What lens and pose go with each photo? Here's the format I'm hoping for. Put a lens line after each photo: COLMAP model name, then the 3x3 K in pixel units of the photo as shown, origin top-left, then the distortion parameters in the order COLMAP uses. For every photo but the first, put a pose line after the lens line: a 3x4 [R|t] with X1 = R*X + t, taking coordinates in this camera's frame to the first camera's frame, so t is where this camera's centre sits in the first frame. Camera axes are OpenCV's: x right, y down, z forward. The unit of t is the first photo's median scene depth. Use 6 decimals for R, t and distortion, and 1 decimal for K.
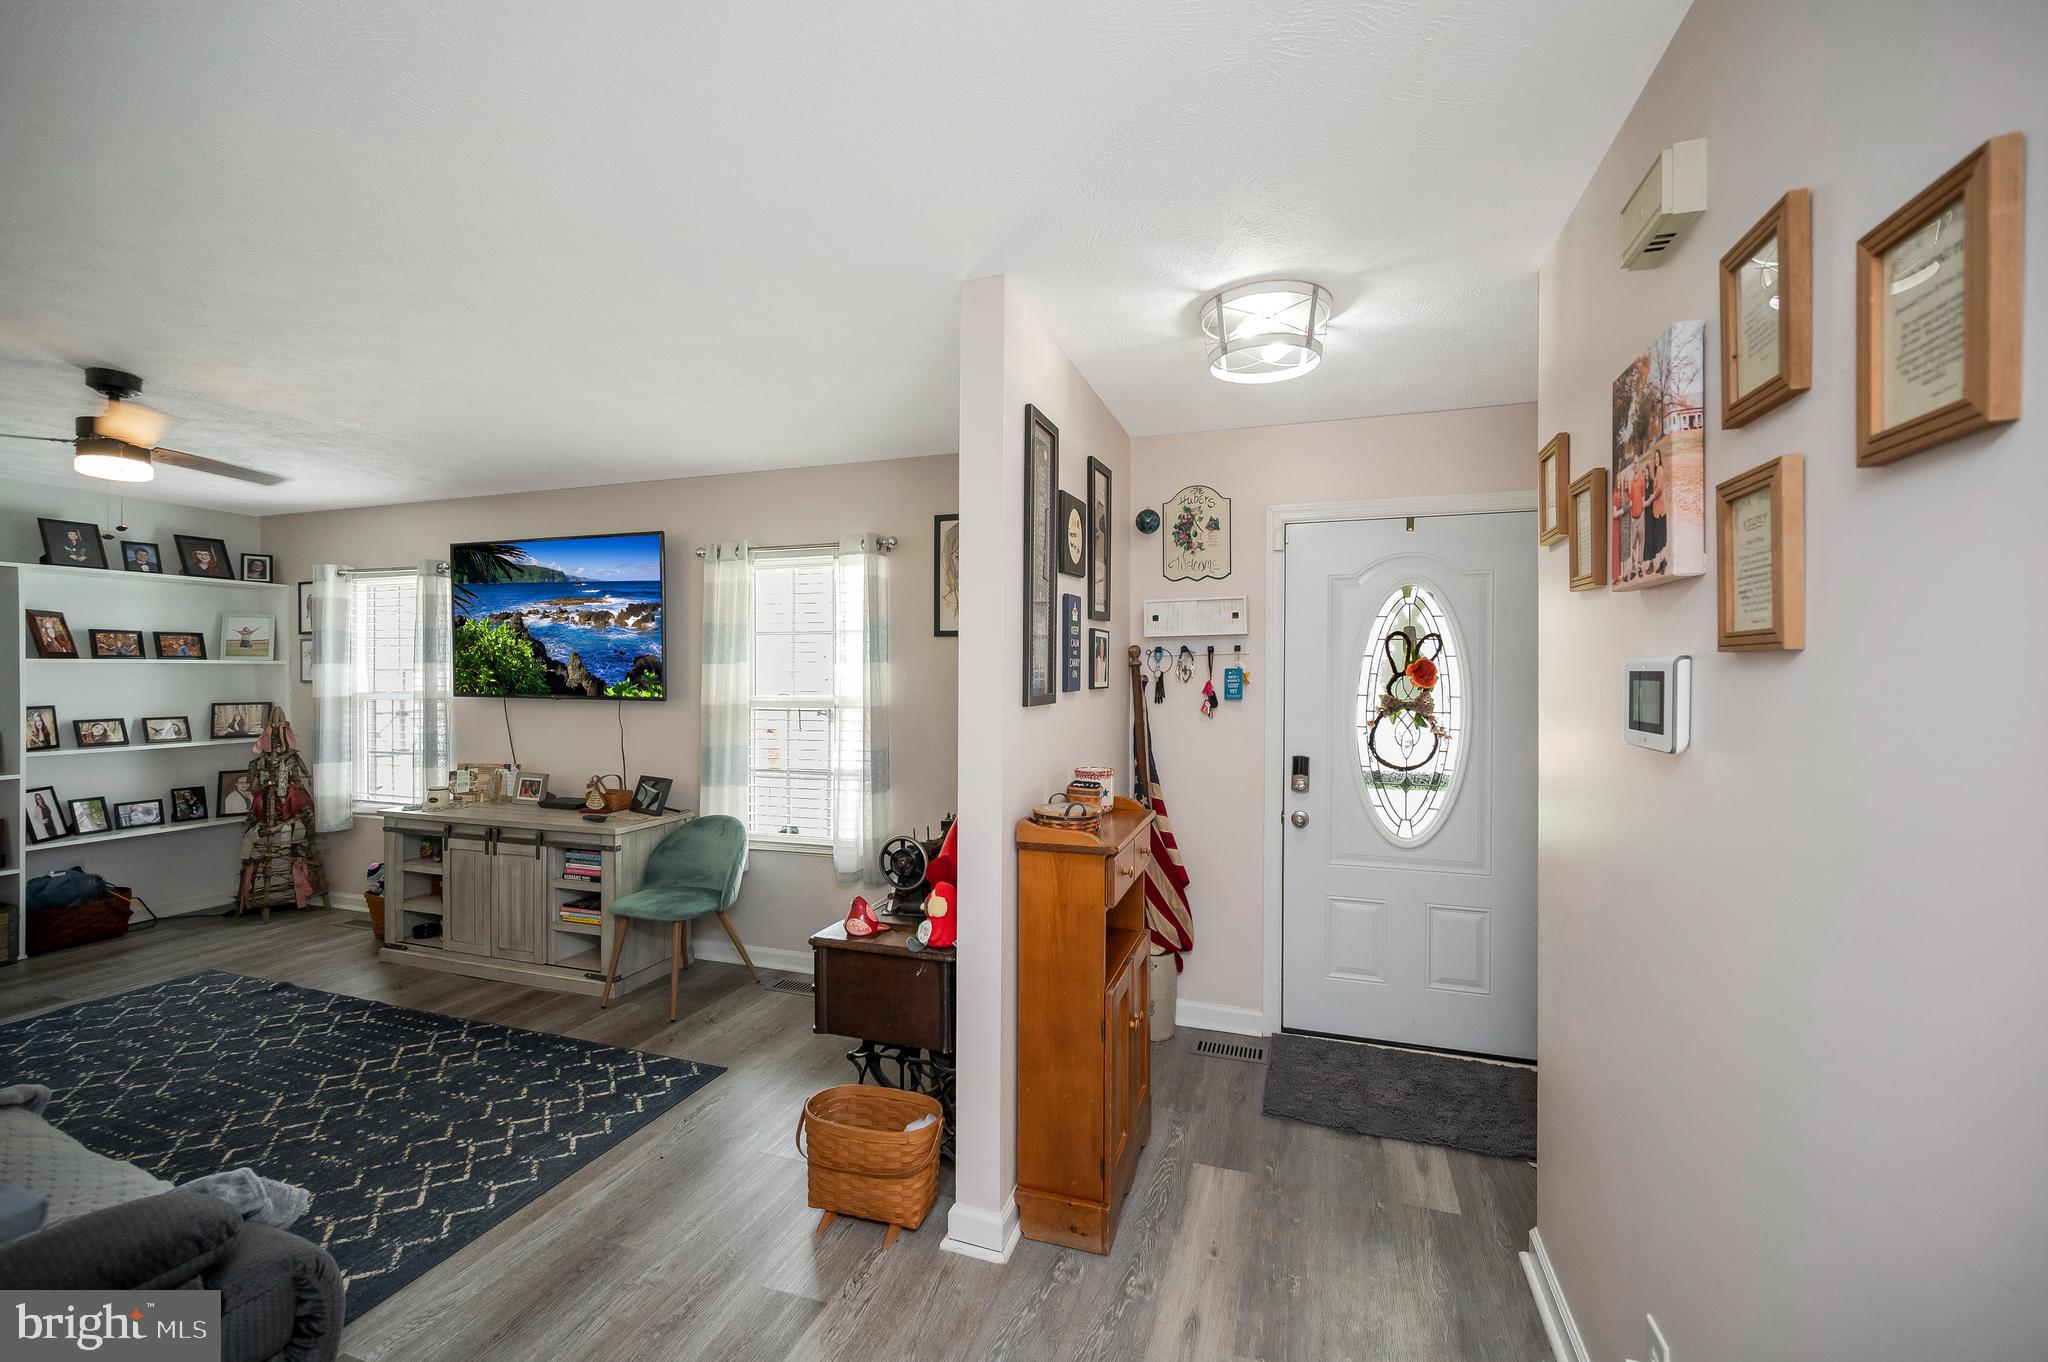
lens RADIAL K [[834.9, 0, 1024.0], [0, 834.9, 681.0], [0, 0, 1]] dist [0.007254, -0.000257]
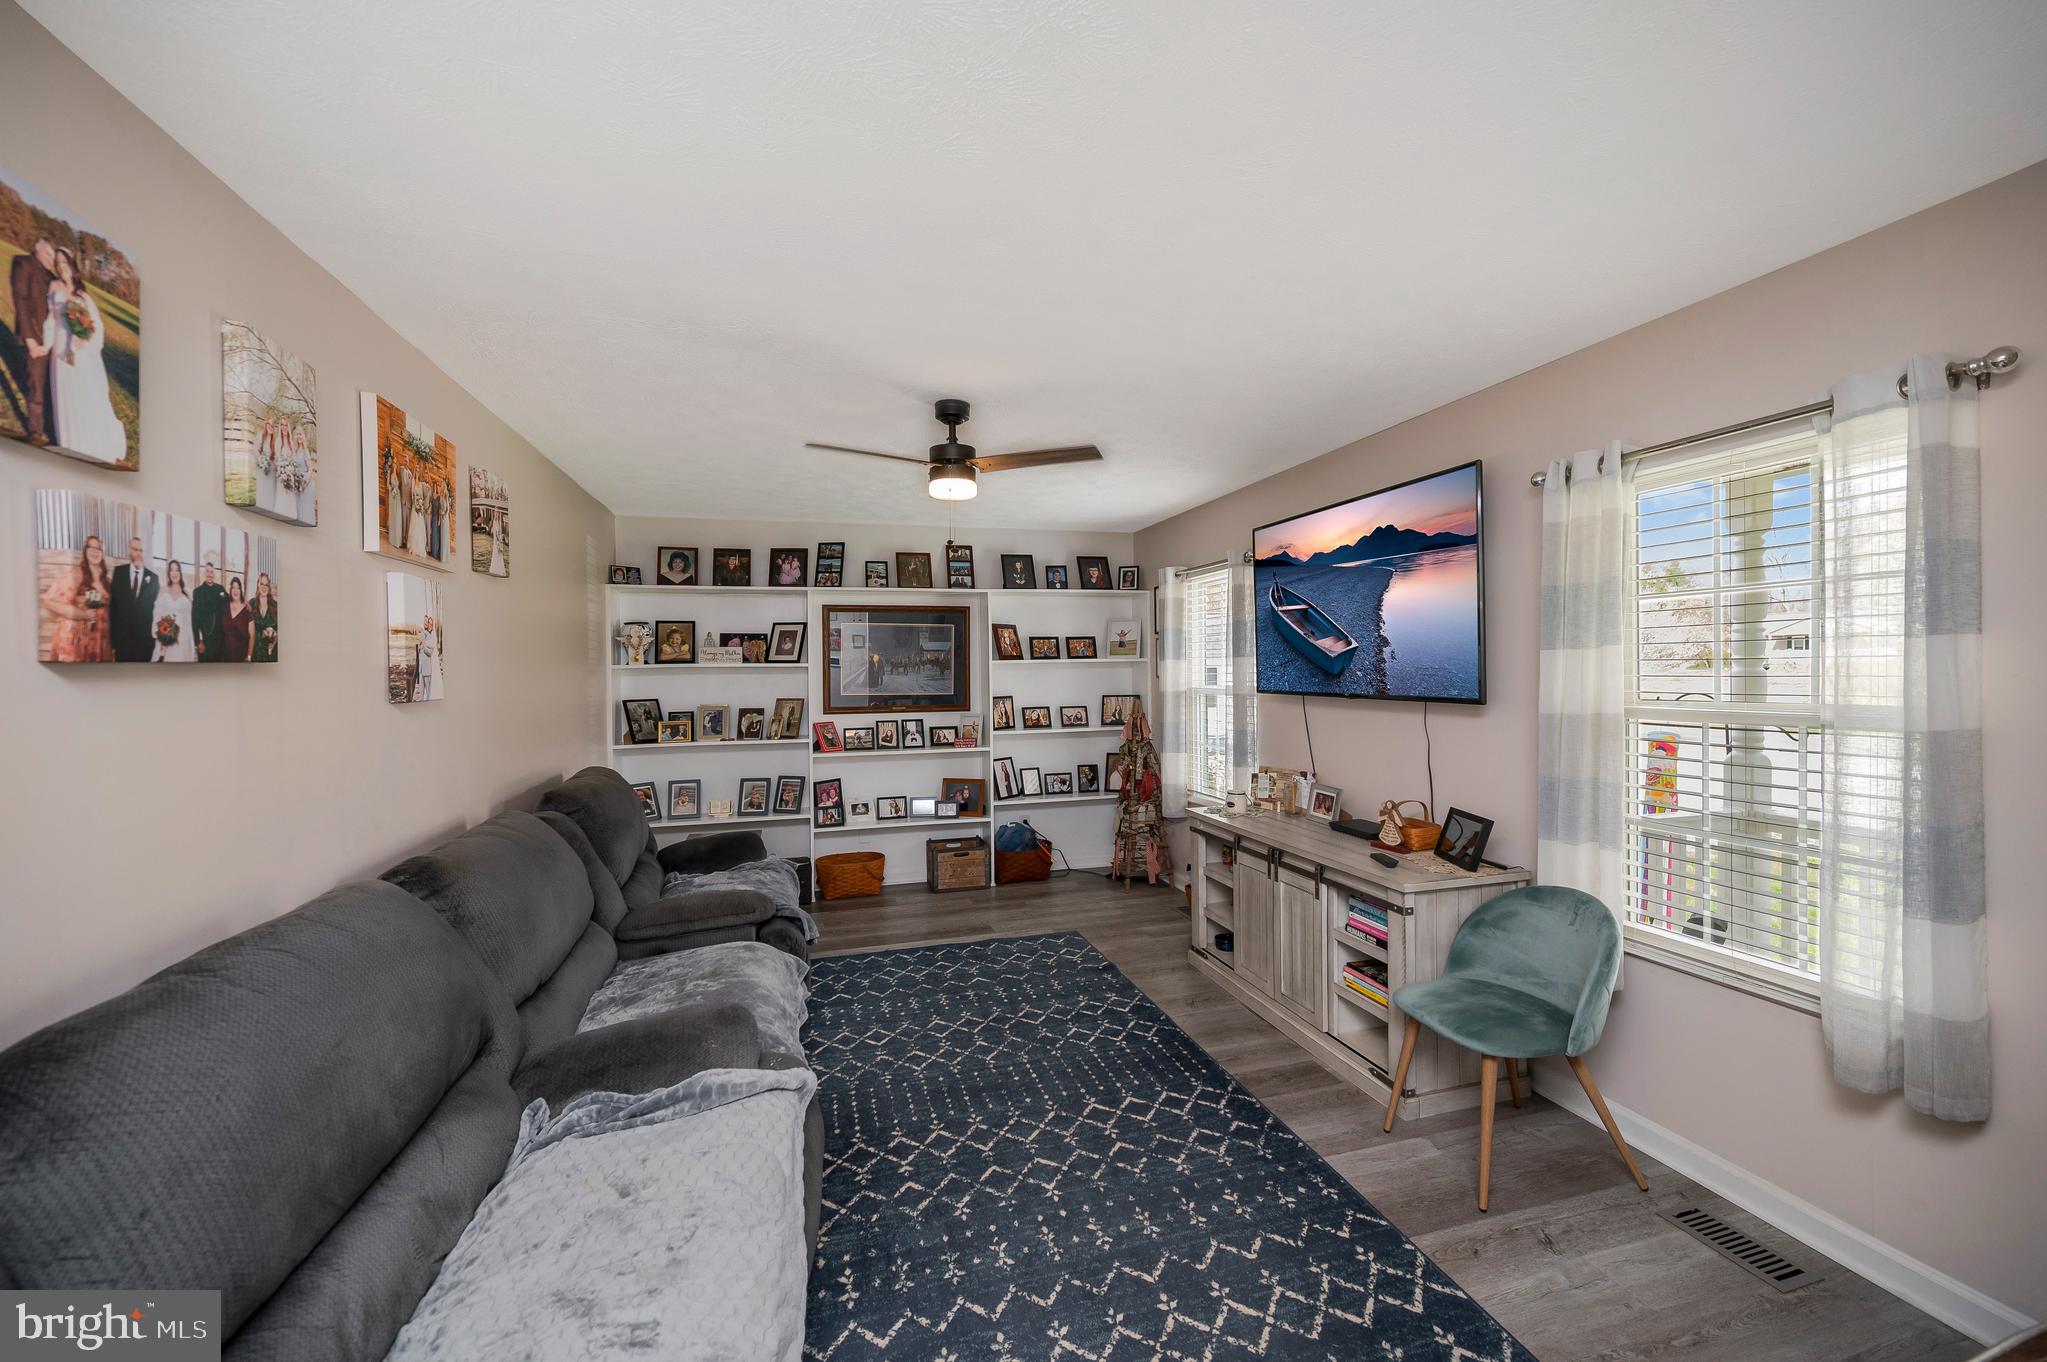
lens RADIAL K [[834.5, 0, 1023.5], [0, 834.5, 681.0], [0, 0, 1]] dist [0.007254, -0.000257]
pose [[0.576001, 0.001241, -0.817448, -0.083636], [0.008493, 0.999936, 0.007503, -0.004513], [0.817405, -0.011264, 0.575953, 0.295191]]
